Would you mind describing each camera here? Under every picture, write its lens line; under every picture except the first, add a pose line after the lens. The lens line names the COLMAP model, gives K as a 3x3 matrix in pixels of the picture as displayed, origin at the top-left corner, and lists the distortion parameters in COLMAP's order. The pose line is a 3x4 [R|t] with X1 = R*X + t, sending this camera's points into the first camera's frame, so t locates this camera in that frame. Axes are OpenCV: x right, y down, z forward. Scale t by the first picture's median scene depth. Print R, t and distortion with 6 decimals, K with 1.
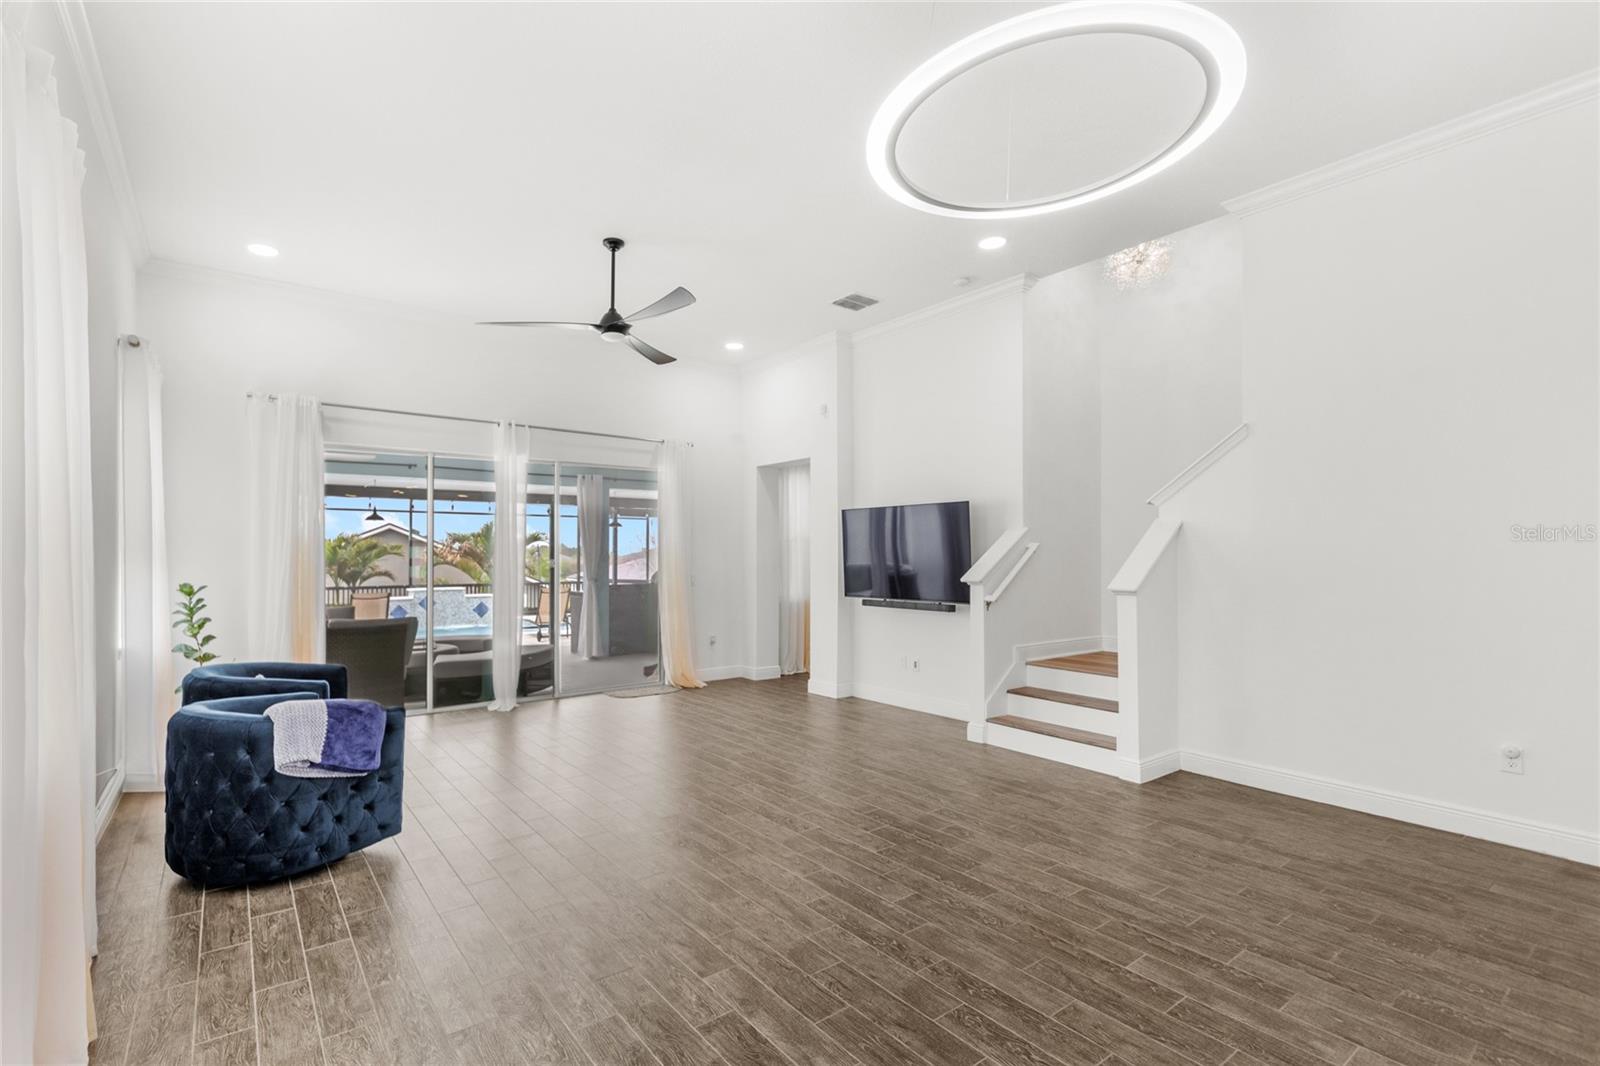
lens RADIAL K [[721.5, 0, 768.9], [0, 721.5, 550.4], [0, 0, 1]] dist [0.001764, 0.001102]
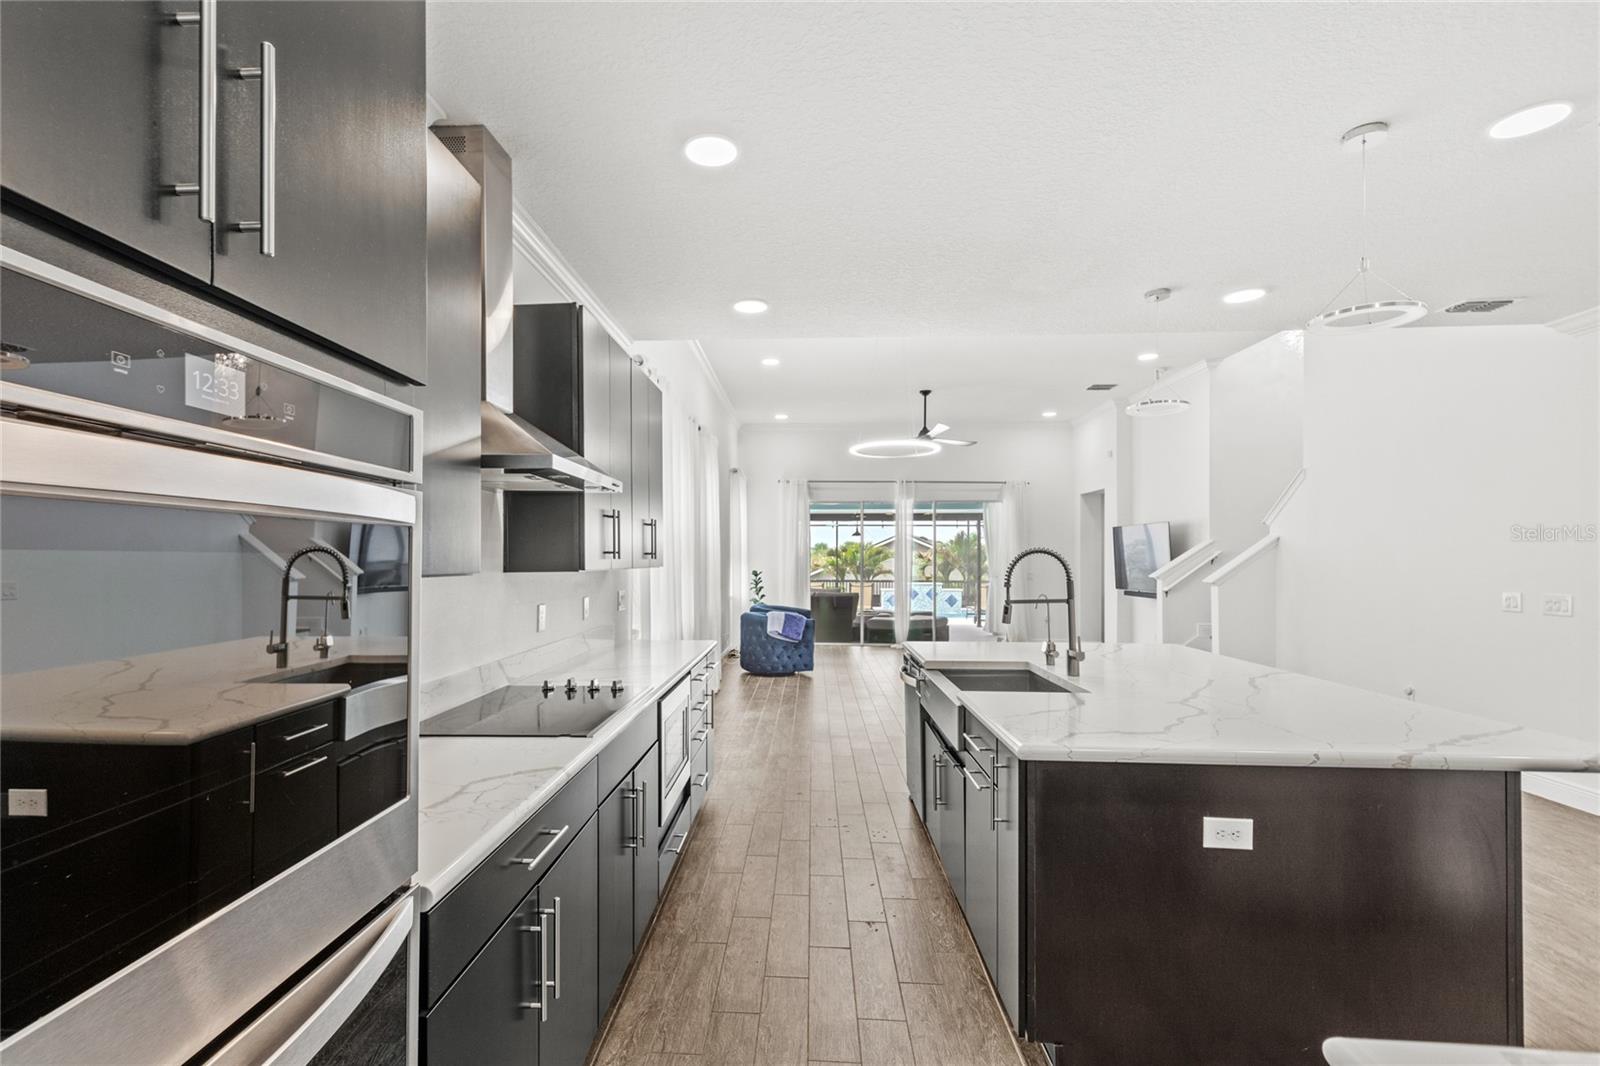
lens RADIAL K [[742.4, 0, 760.5], [0, 742.4, 555.3], [0, 0, 1]] dist [-0.003782, 0.000074]
pose [[0.756384, 0.000181, -0.654128, 0.698642], [0.001615, 0.999996, 0.002145, -0.005950], [0.654126, -0.002679, 0.756381, -0.712026]]
